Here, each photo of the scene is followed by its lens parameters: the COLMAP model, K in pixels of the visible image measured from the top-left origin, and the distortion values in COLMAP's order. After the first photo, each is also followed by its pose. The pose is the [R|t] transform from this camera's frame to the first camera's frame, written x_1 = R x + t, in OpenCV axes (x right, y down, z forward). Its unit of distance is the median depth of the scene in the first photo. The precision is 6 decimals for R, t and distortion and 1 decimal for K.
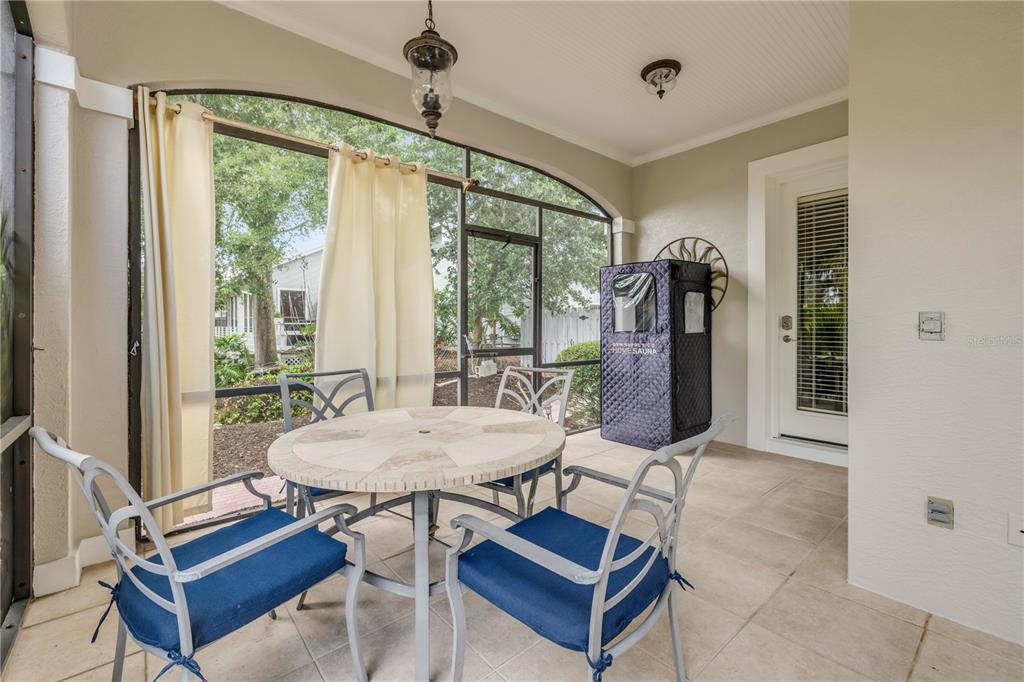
lens RADIAL K [[436.8, 0, 507.8], [0, 436.8, 328.5], [0, 0, 1]] dist [0.001546, 0.000232]
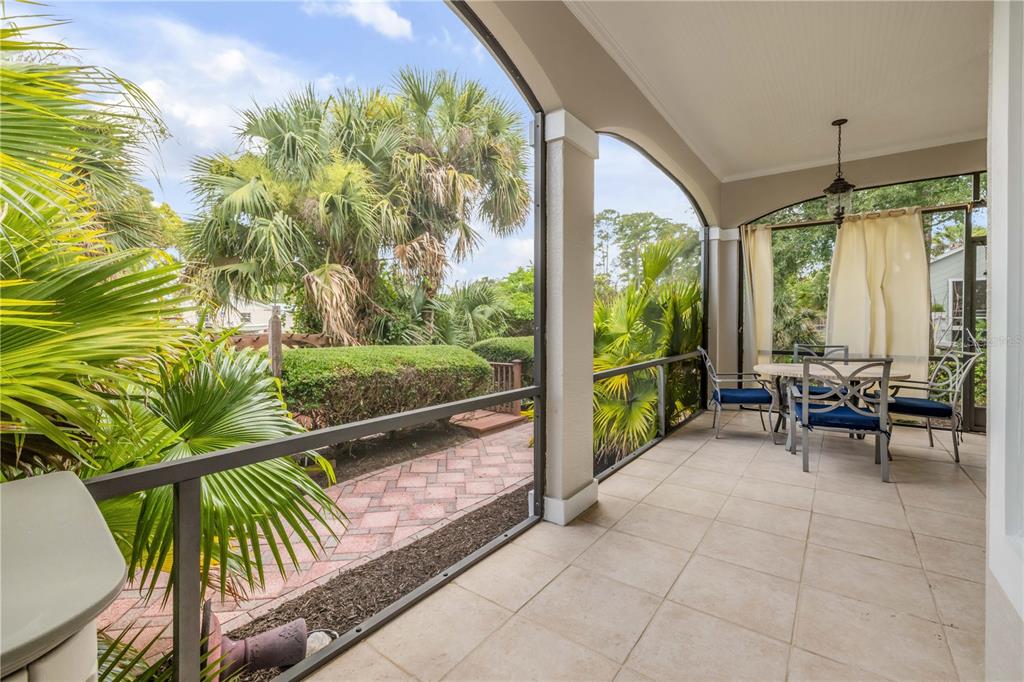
lens RADIAL K [[436.8, 0, 507.8], [0, 436.8, 328.5], [0, 0, 1]] dist [0.001546, 0.000232]
pose [[0.221442, 0.027006, -0.974800, 1.256195], [-0.005688, 0.999635, 0.026402, -0.016802], [0.975157, -0.000302, 0.221514, -0.820578]]
